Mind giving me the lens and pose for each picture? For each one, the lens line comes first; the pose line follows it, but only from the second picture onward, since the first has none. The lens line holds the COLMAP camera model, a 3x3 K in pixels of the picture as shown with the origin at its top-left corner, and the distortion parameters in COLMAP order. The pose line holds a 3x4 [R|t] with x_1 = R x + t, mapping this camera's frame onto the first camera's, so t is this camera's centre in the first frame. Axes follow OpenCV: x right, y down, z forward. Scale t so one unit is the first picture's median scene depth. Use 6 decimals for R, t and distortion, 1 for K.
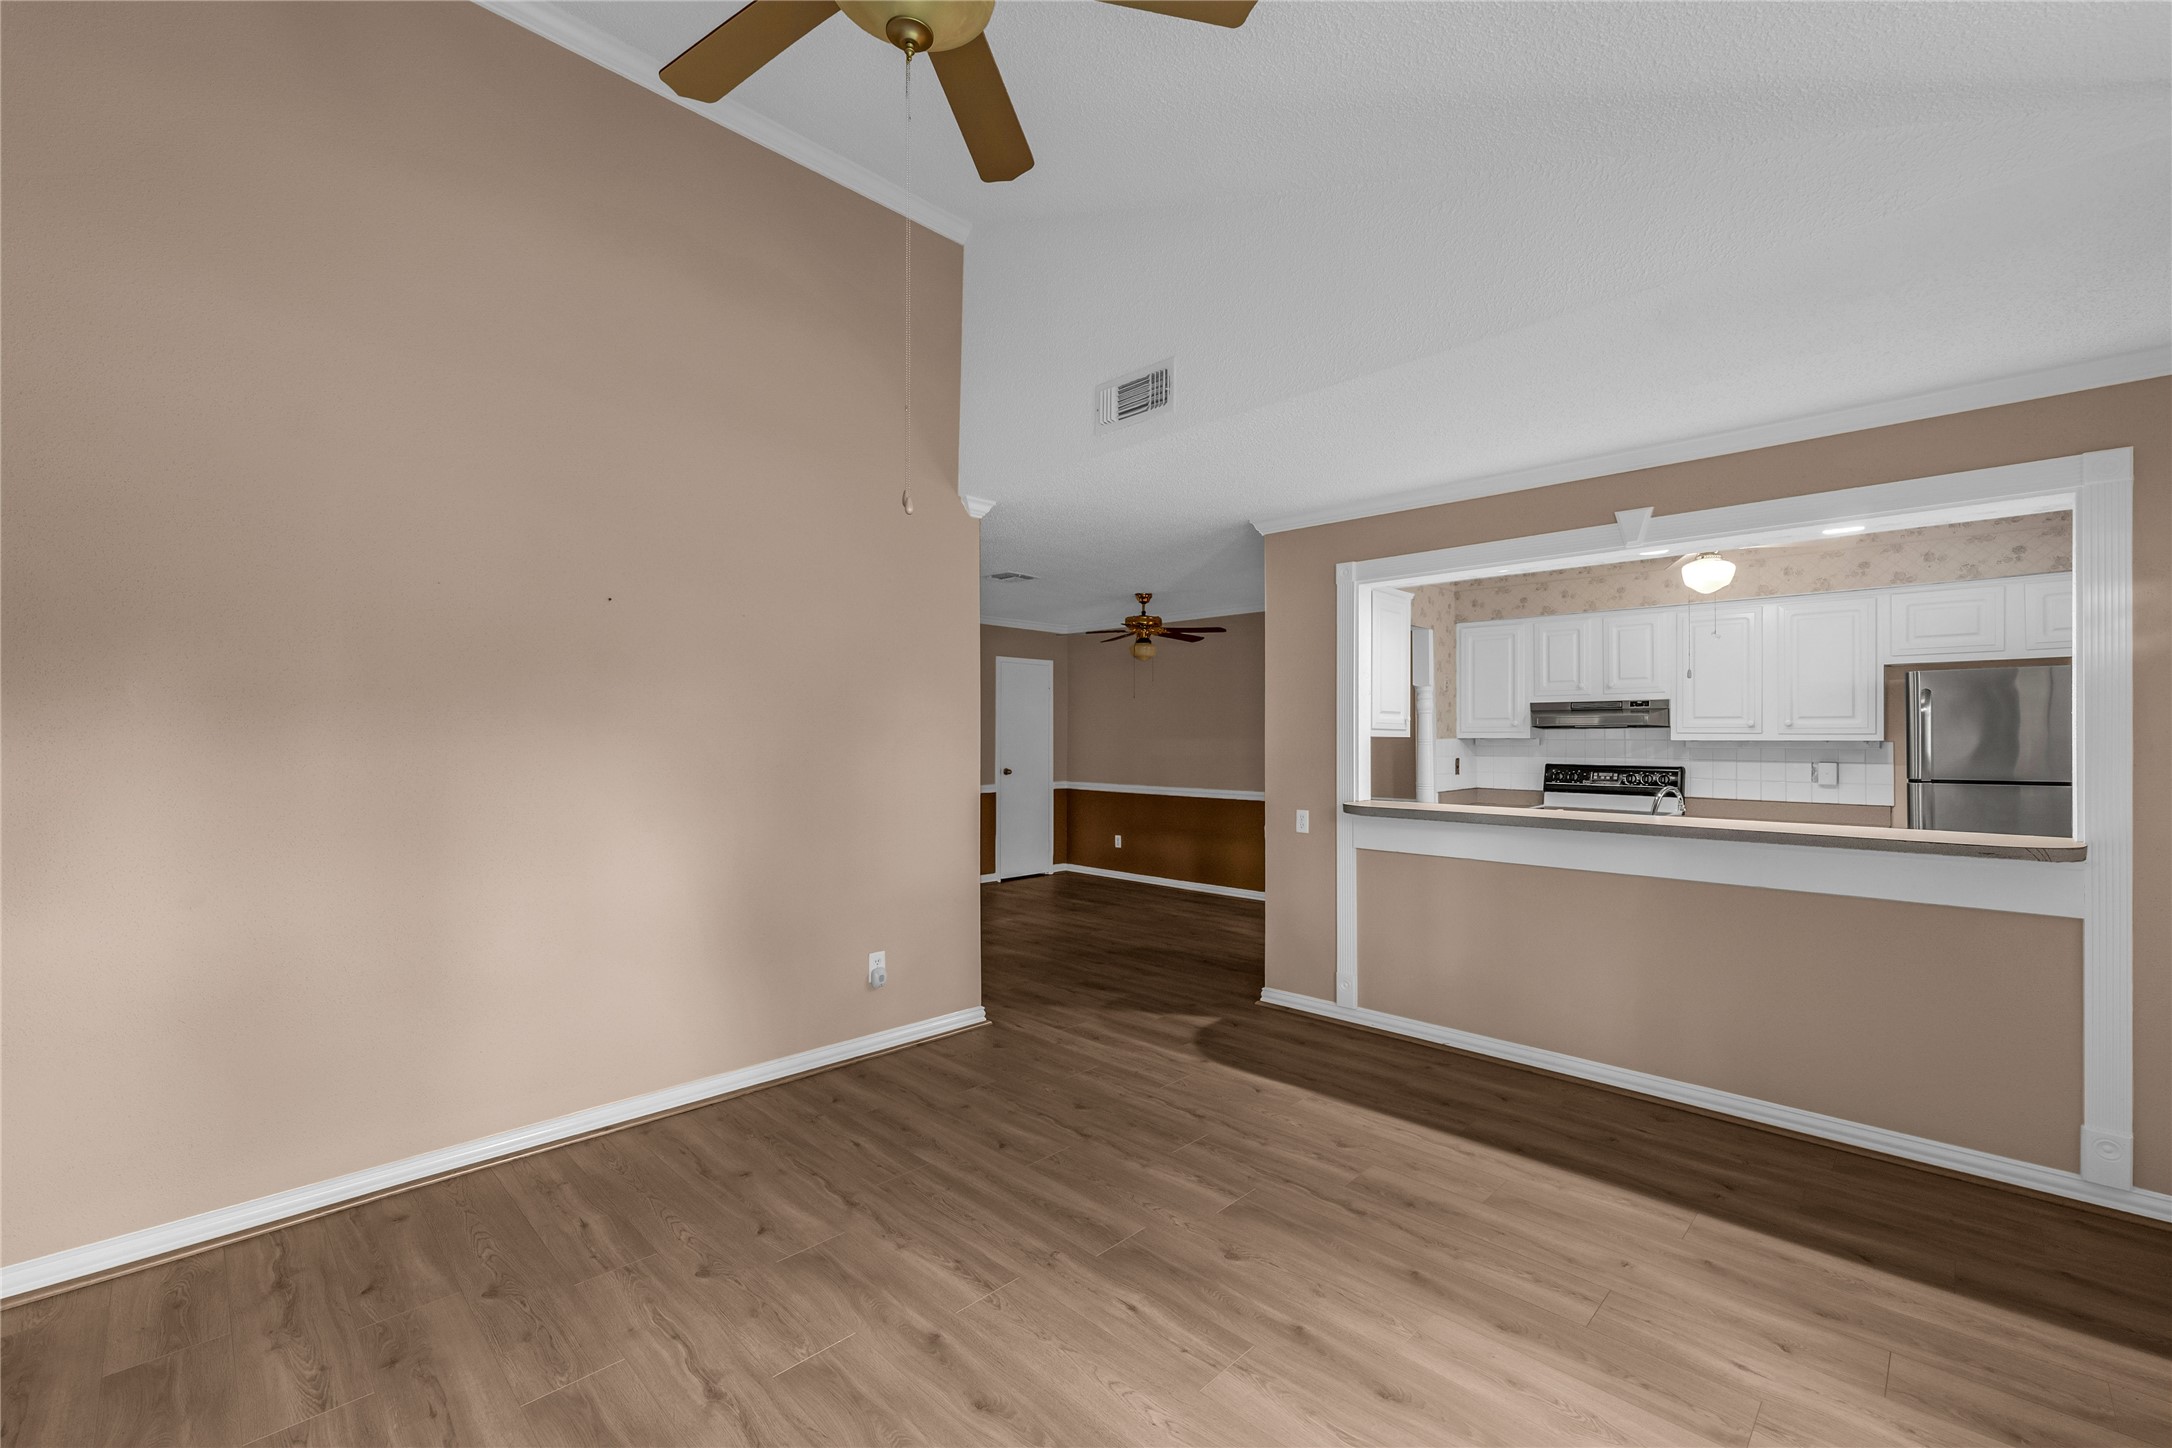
lens RADIAL K [[896.8, 0, 1087.1], [0, 896.8, 734.4], [0, 0, 1]] dist [0.000228, -0.000259]
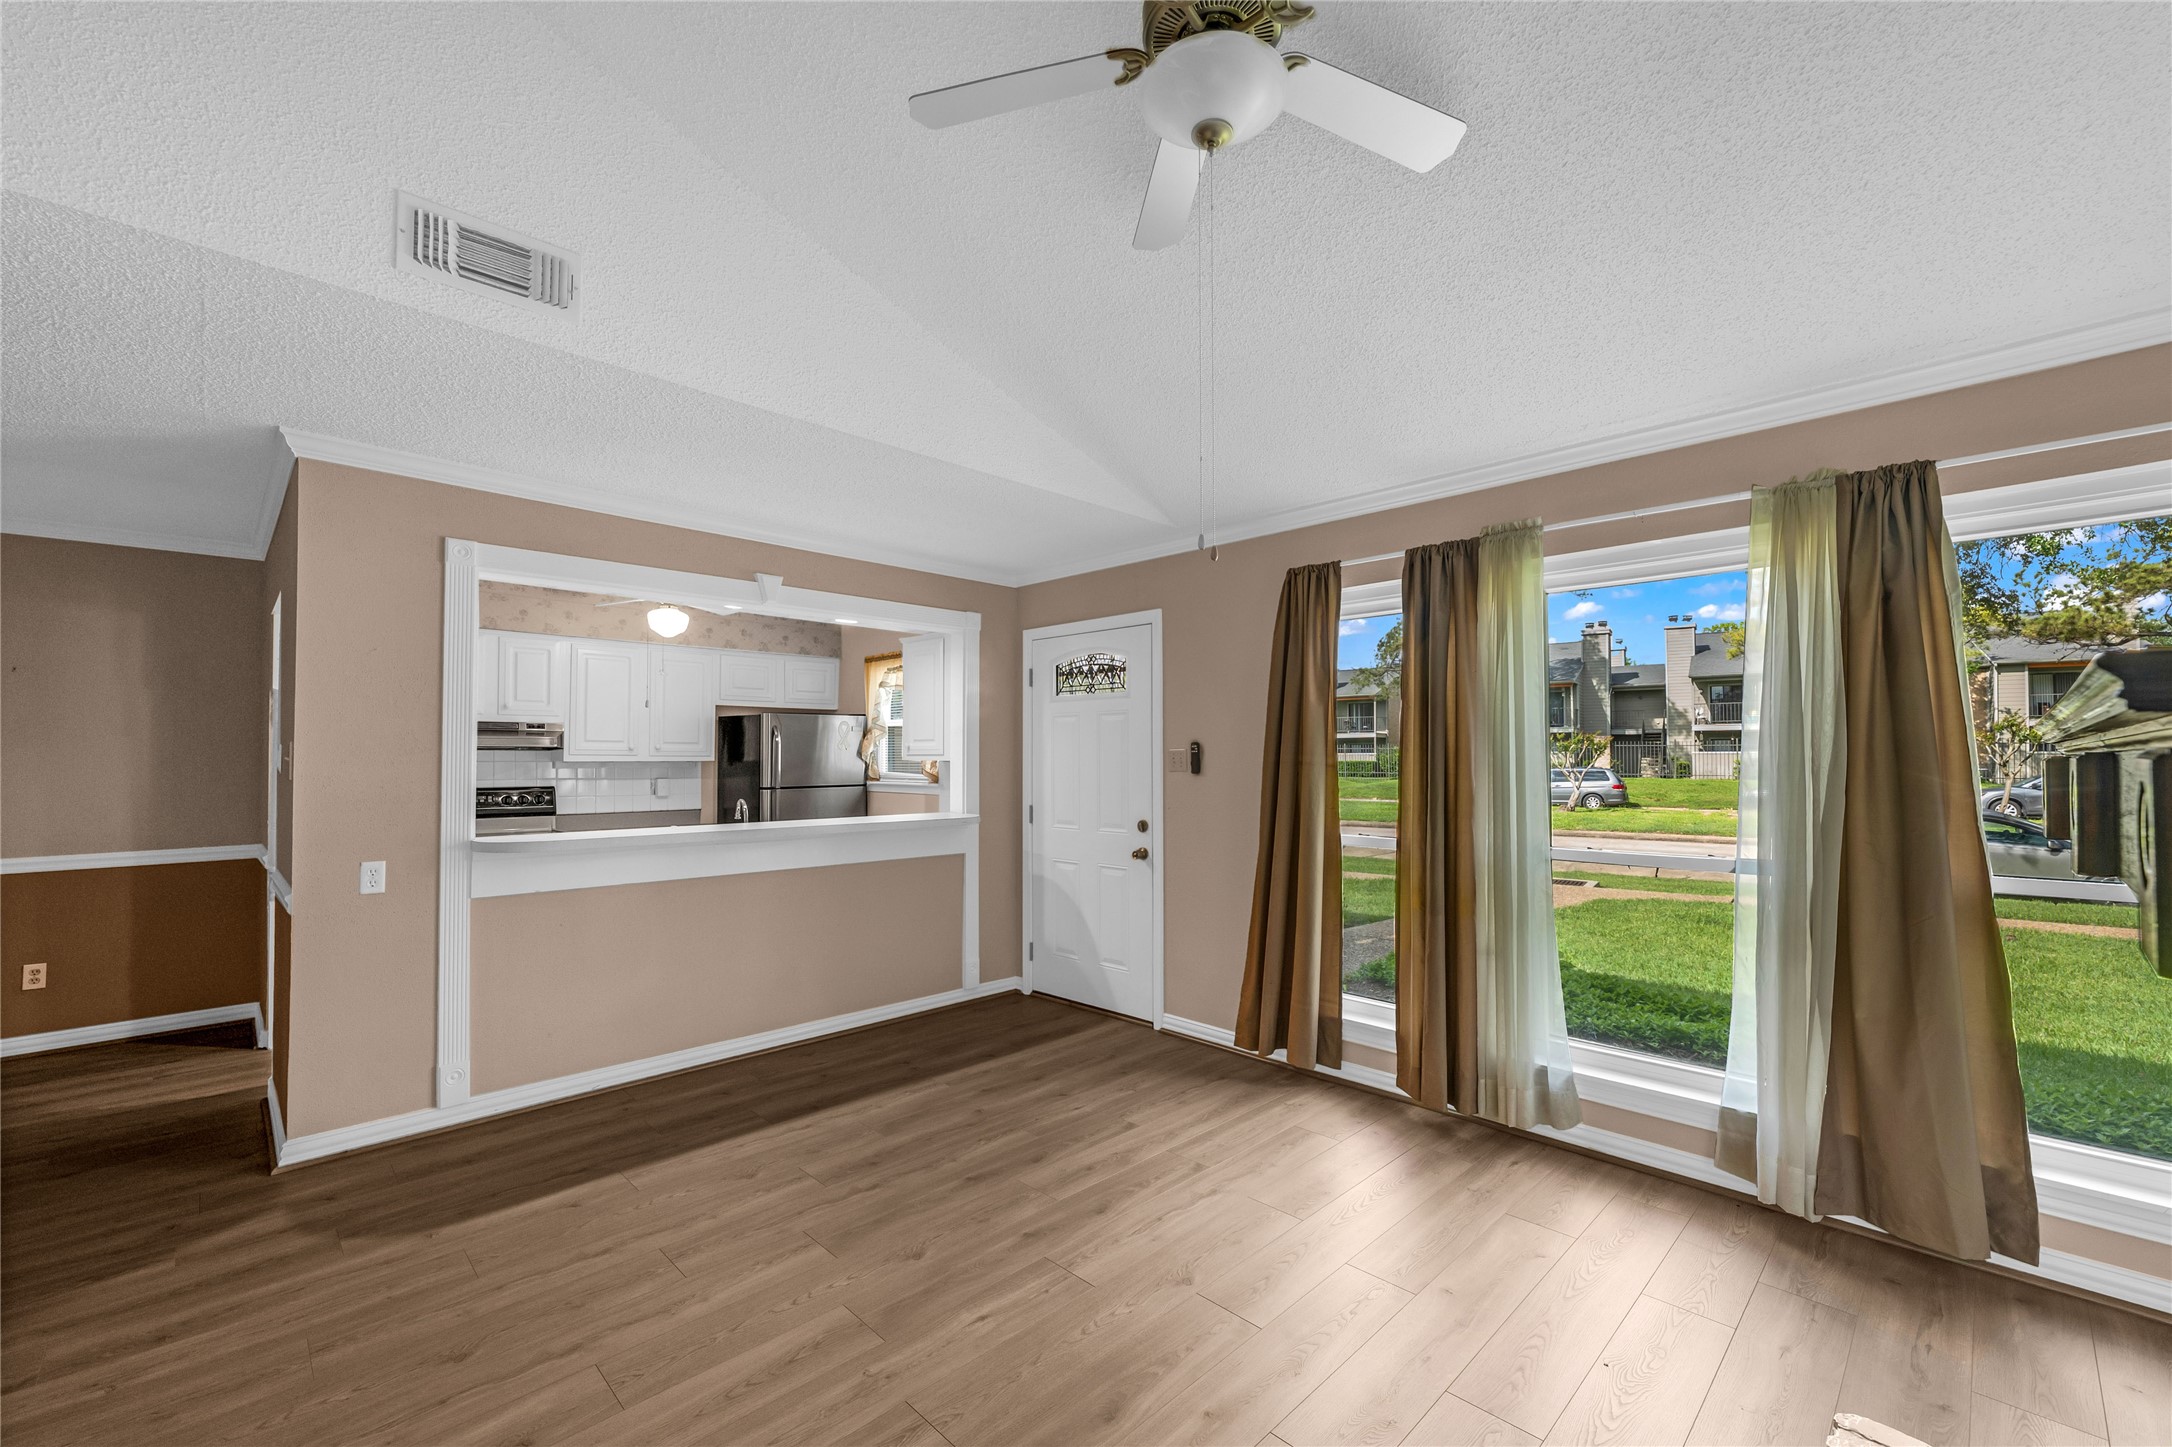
lens RADIAL K [[896.3, 0, 1095.5], [0, 896.3, 734.8], [0, 0, 1]] dist [0.000991, 0.000130]
pose [[0.009077, 0.023415, 0.999685, -0.505196], [-0.000405, 0.999726, -0.023413, -0.000785], [-0.999959, -0.000192, 0.009084, 0.441446]]
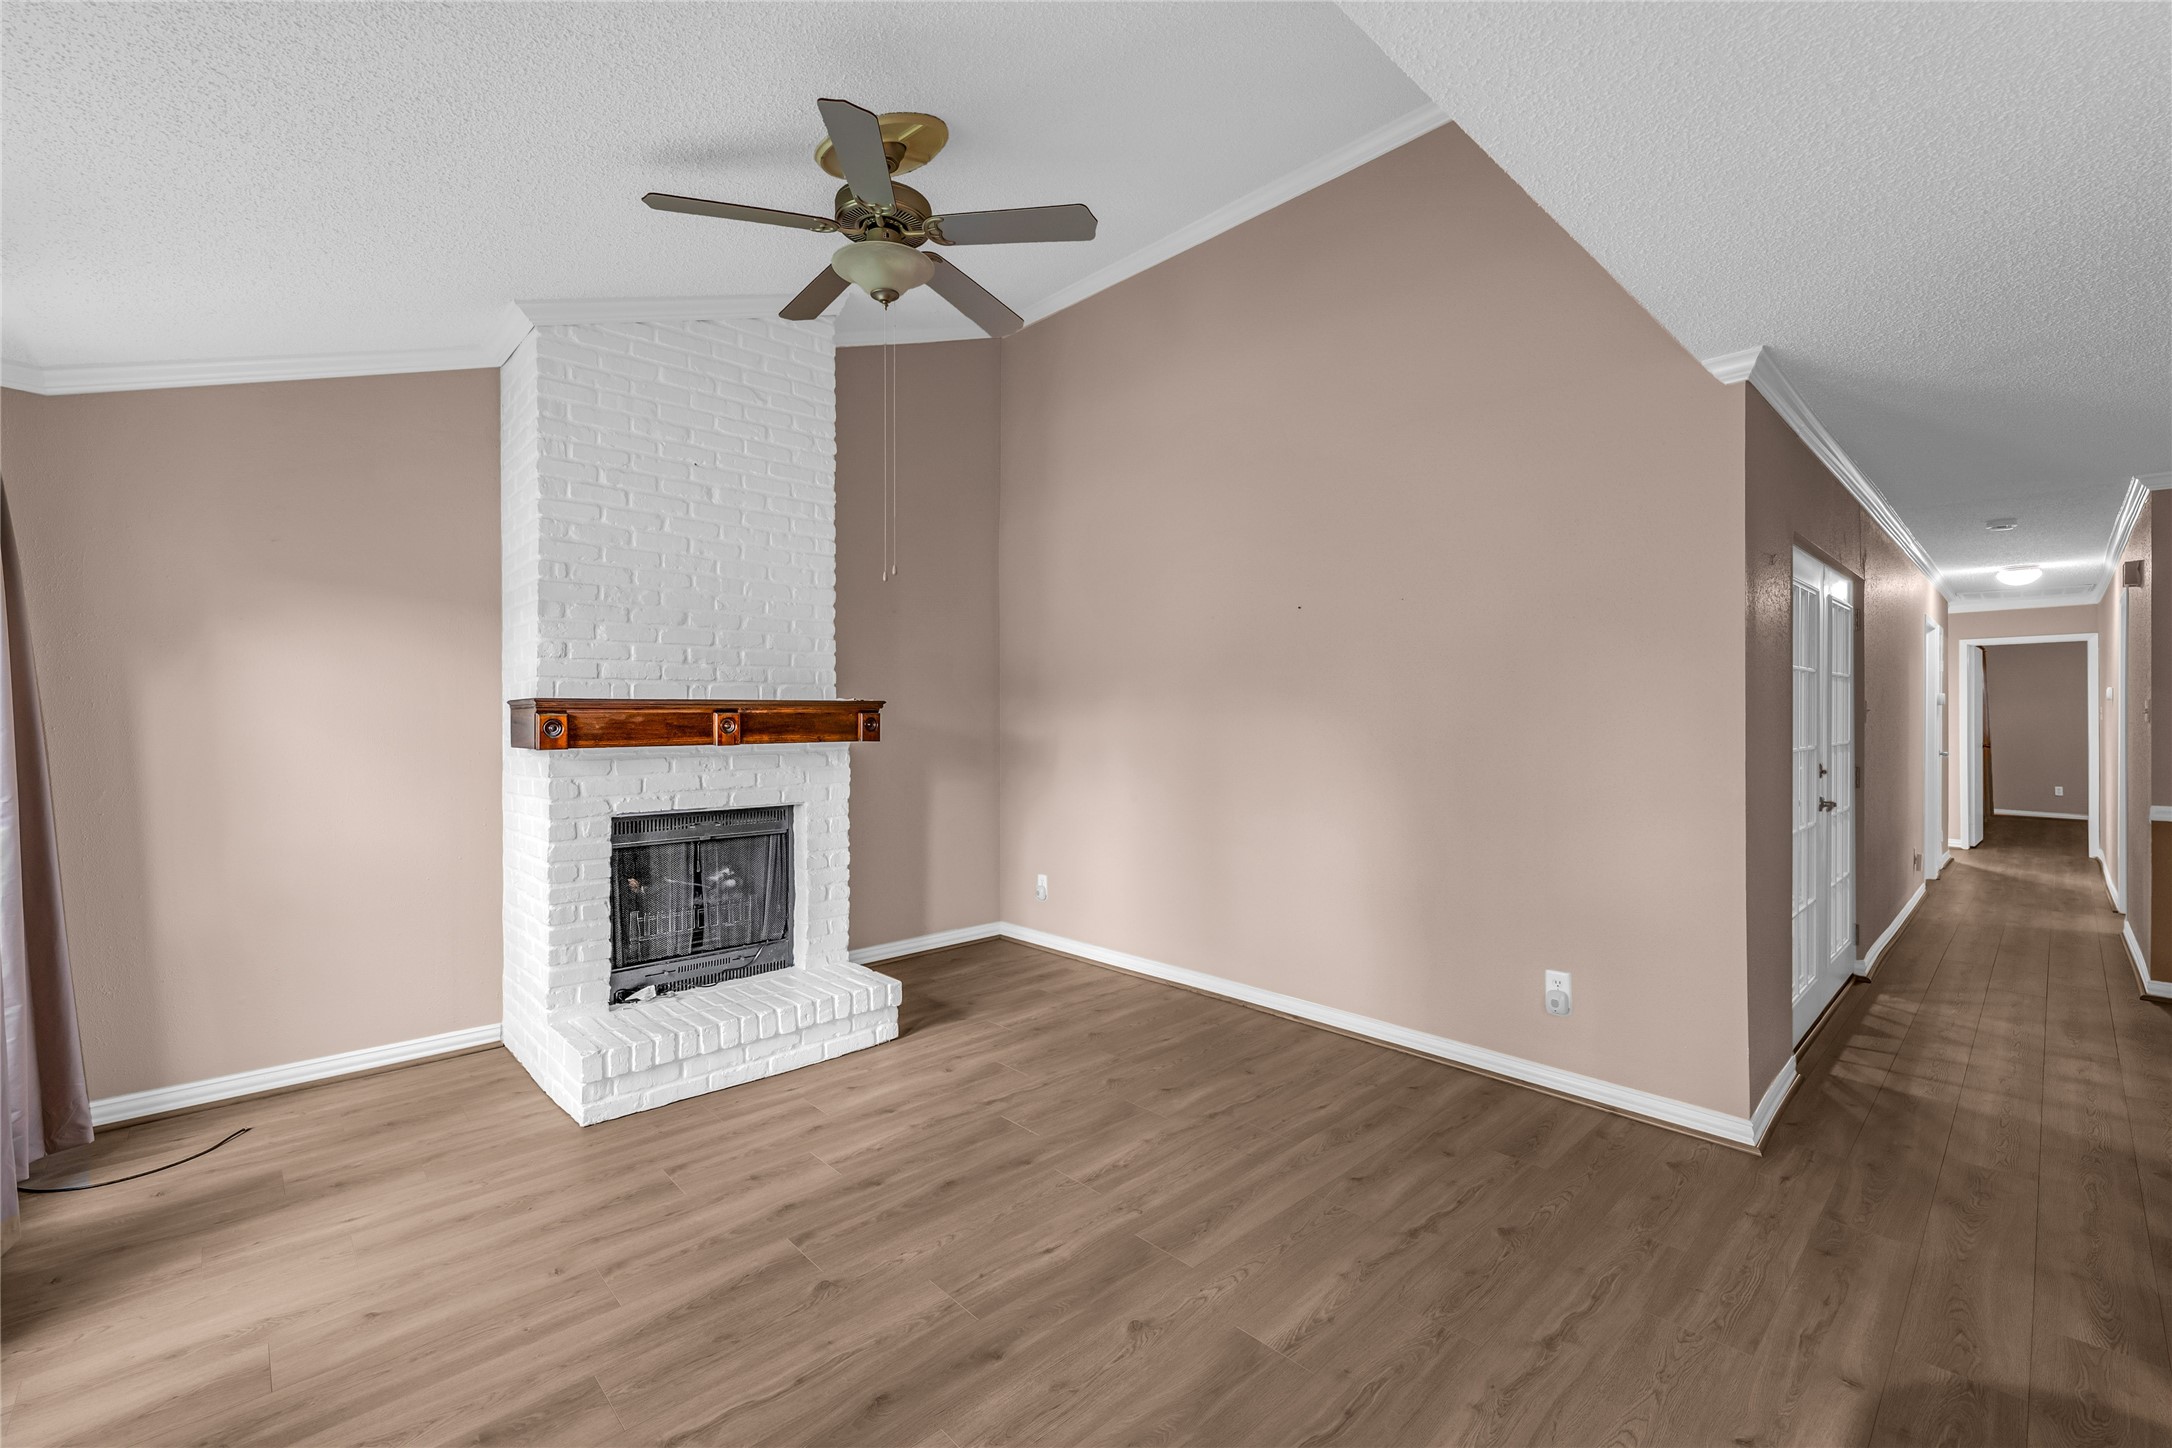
lens RADIAL K [[912.4, 0, 1094.7], [0, 912.4, 714.5], [0, 0, 1]] dist [0.002708, 0.000099]
pose [[-0.030132, -0.003560, -0.999540, 0.573183], [0.003690, 0.999986, -0.003673, 0.008662], [0.999539, -0.003799, -0.030119, 0.557950]]
